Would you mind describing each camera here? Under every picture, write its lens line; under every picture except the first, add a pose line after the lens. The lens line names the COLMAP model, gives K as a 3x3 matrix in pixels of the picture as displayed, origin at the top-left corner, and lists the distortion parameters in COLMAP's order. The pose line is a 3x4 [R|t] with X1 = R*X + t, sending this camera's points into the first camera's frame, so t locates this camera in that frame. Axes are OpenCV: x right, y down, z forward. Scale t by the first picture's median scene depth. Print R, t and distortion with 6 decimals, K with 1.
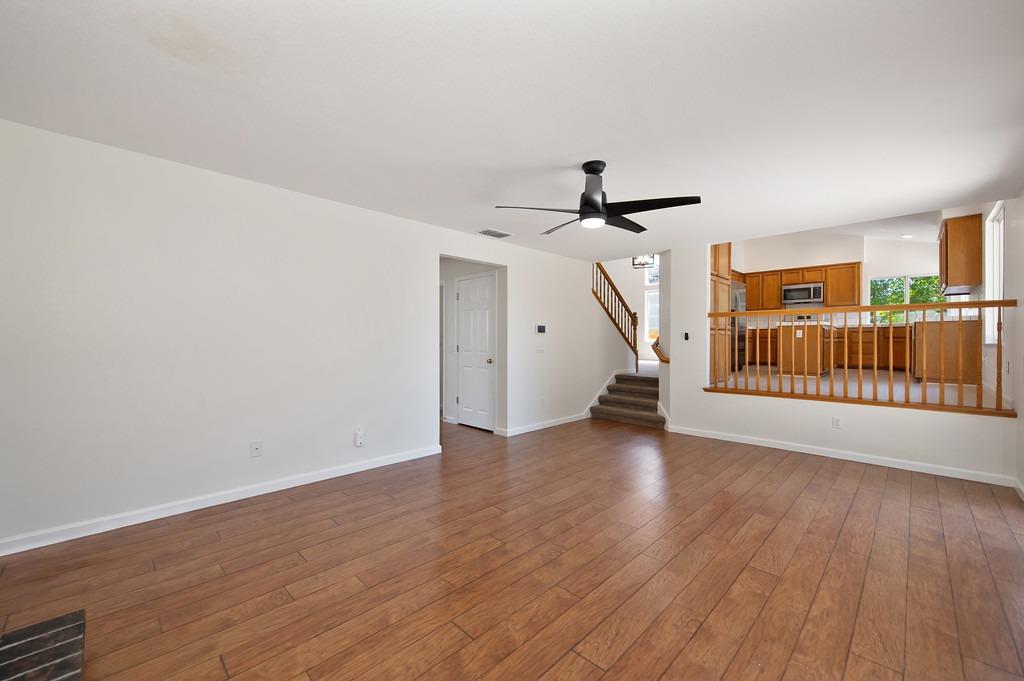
lens RADIAL K [[410.8, 0, 517.1], [0, 410.8, 336.6], [0, 0, 1]] dist [0.005146, -0.001773]
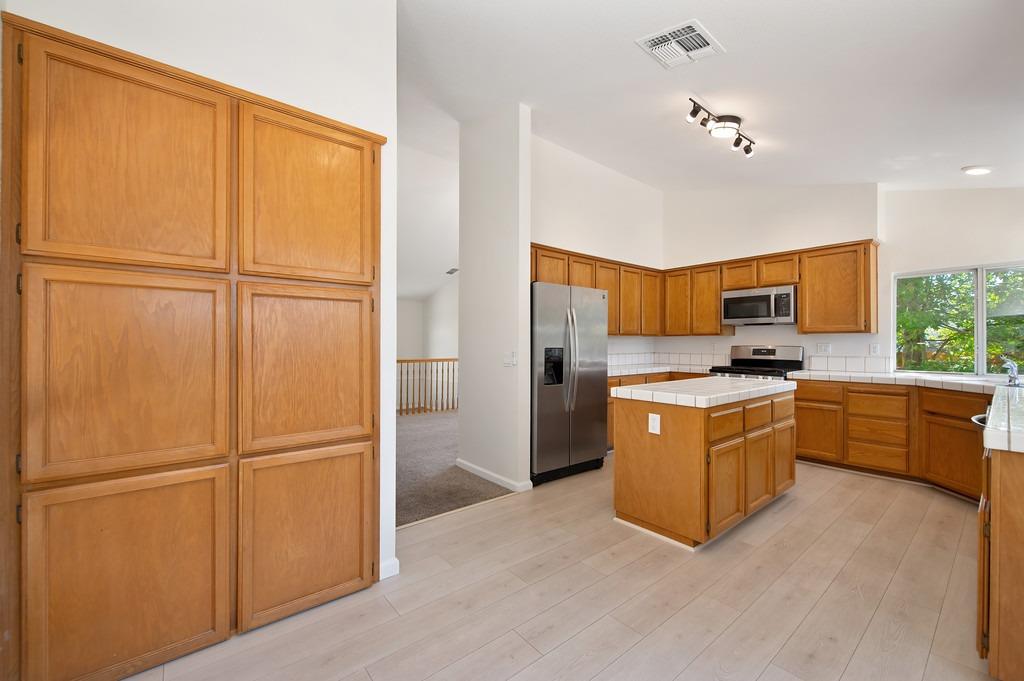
lens RADIAL K [[410.8, 0, 513.8], [0, 410.8, 341.3], [0, 0, 1]] dist [0.005146, -0.001773]
pose [[0.993615, -0.001610, -0.112810, 0.455638], [0.002041, 0.999991, 0.003710, -0.064786], [0.112803, -0.003916, 0.993610, 0.461098]]
